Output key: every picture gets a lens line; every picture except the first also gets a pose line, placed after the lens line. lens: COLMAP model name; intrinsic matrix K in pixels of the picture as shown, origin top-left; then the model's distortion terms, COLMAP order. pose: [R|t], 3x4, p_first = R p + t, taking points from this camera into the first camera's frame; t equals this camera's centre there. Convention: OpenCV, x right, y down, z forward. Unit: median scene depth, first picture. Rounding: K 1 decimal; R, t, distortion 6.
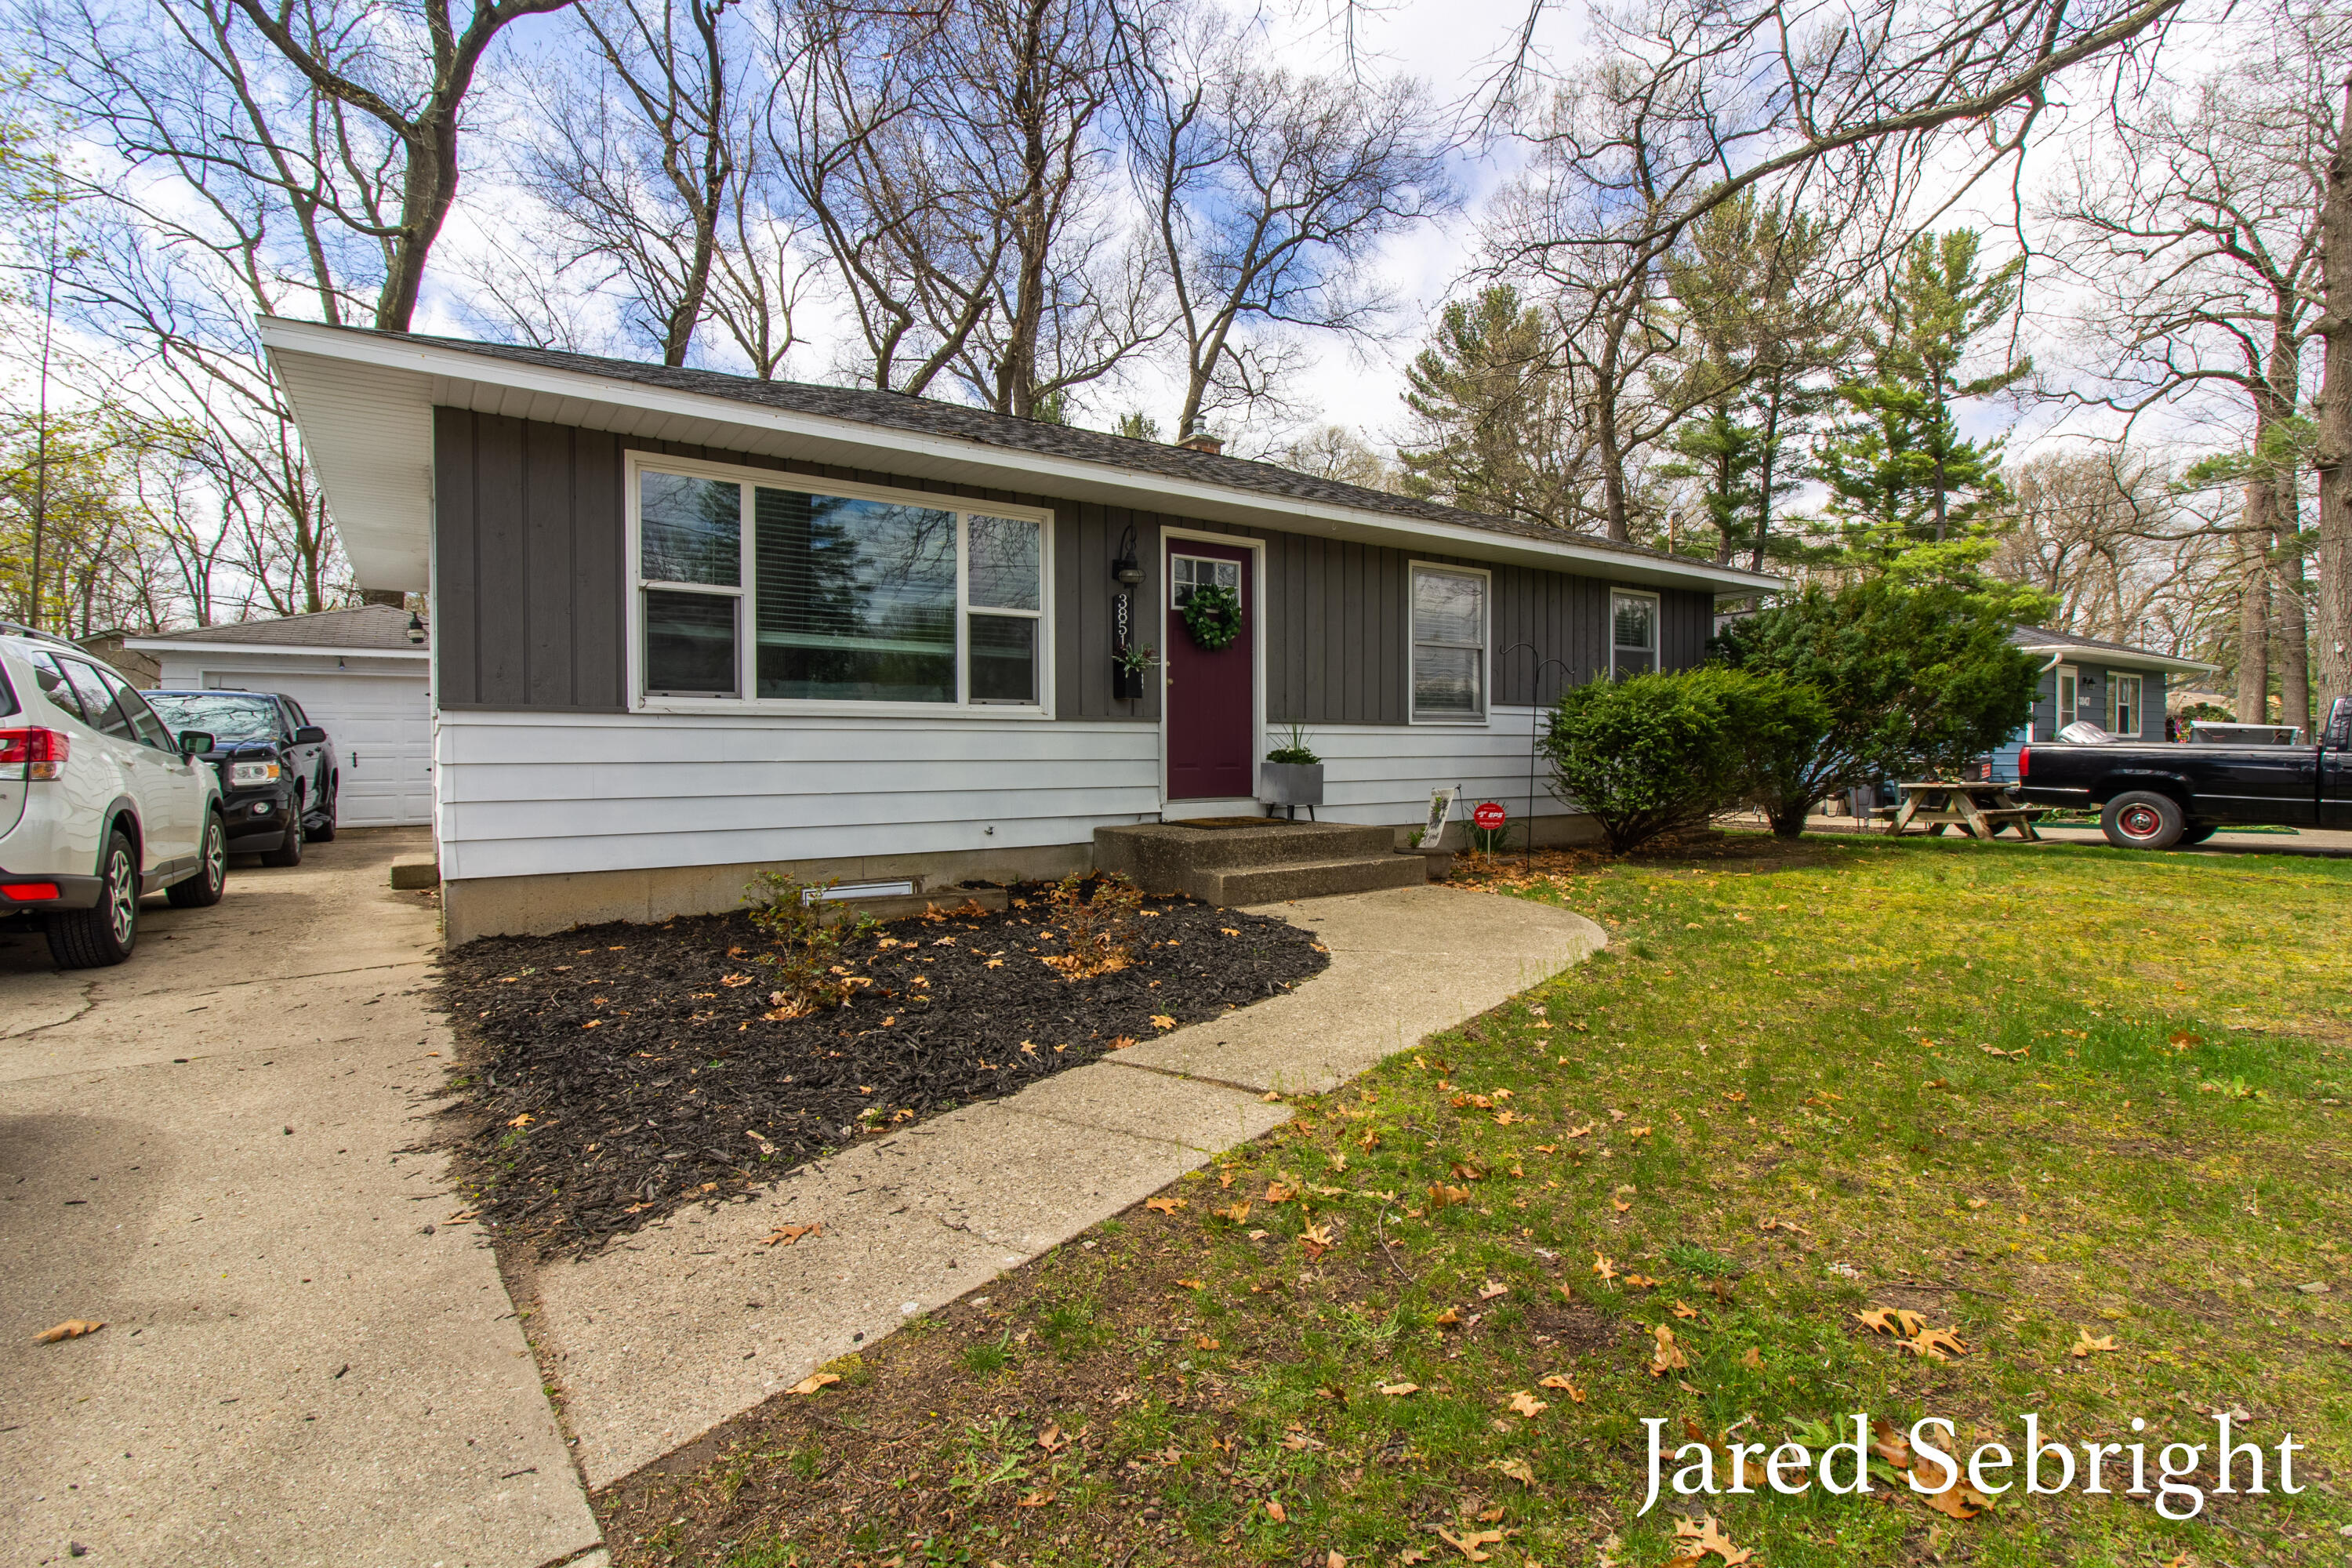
lens RADIAL K [[1092.8, 0, 1172.0], [0, 1092.8, 775.5], [0, 0, 1]] dist [0.008645, -0.000572]
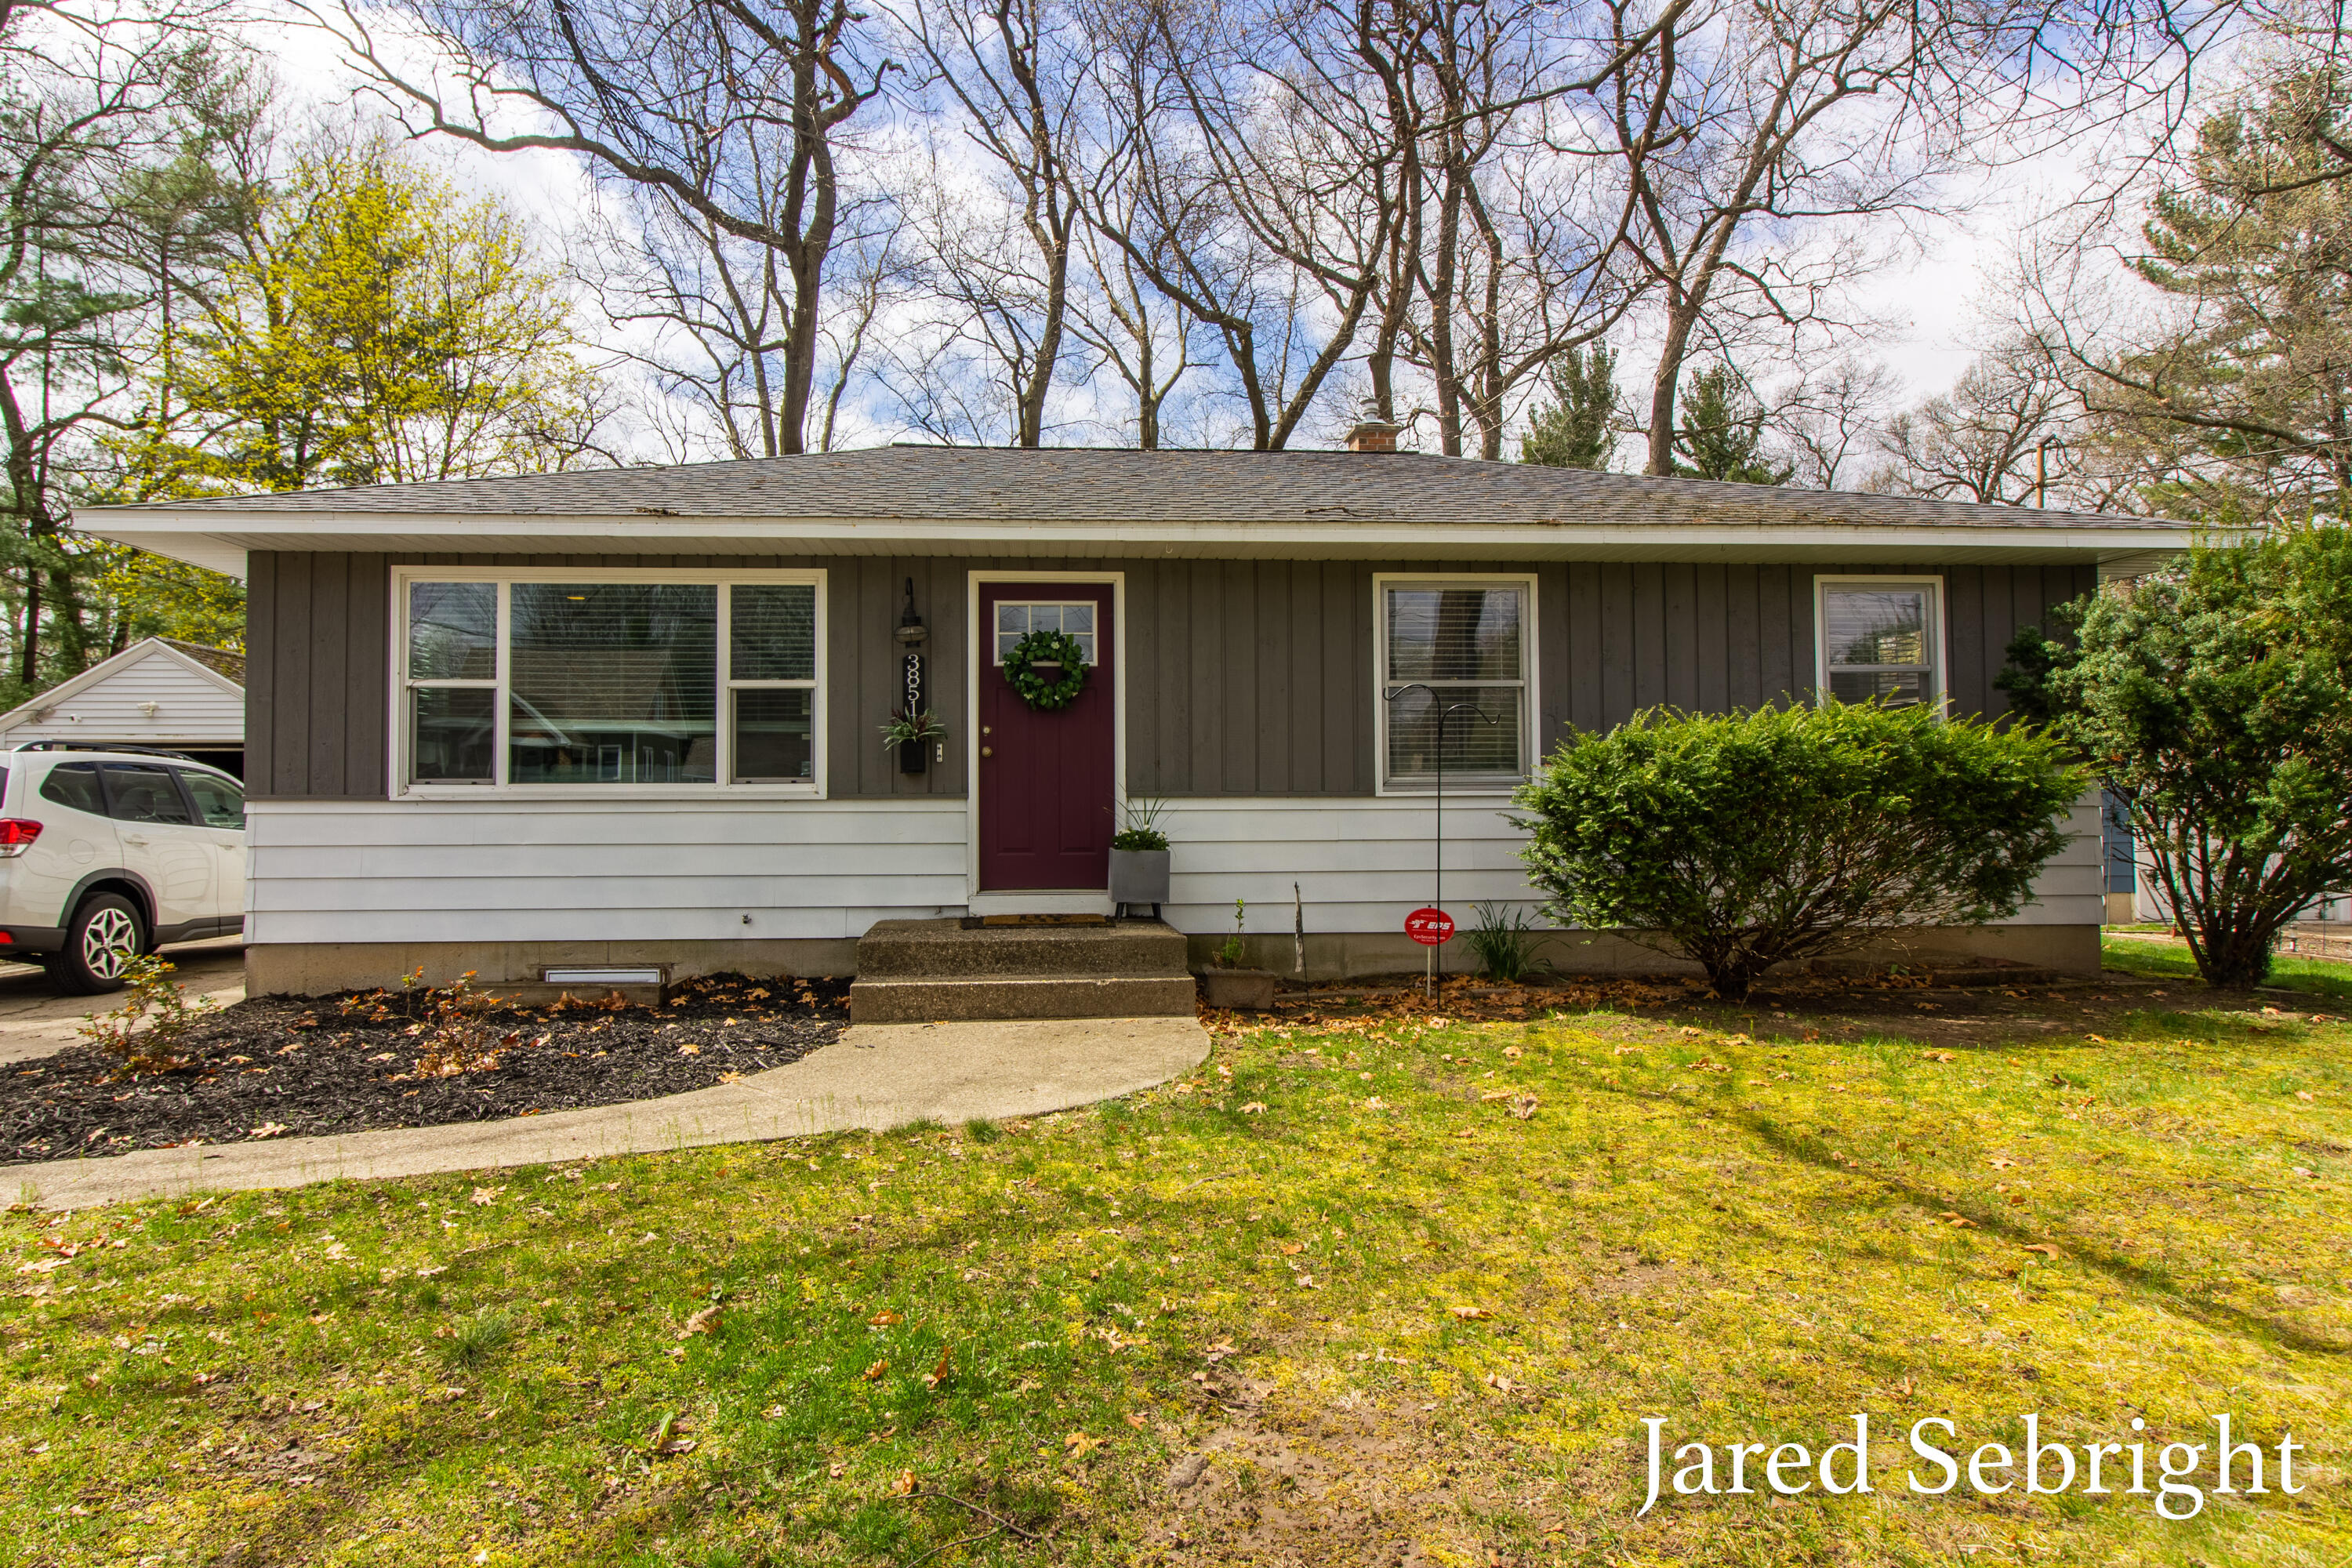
lens RADIAL K [[1307.4, 0, 1172.0], [0, 1307.4, 784.6], [0, 0, 1]] dist [0.006628, -0.001649]
pose [[0.856533, -0.010240, -0.515990, 0.682076], [-0.009184, 0.999342, -0.035077, -0.026984], [0.516010, 0.034784, 0.855876, 0.215907]]
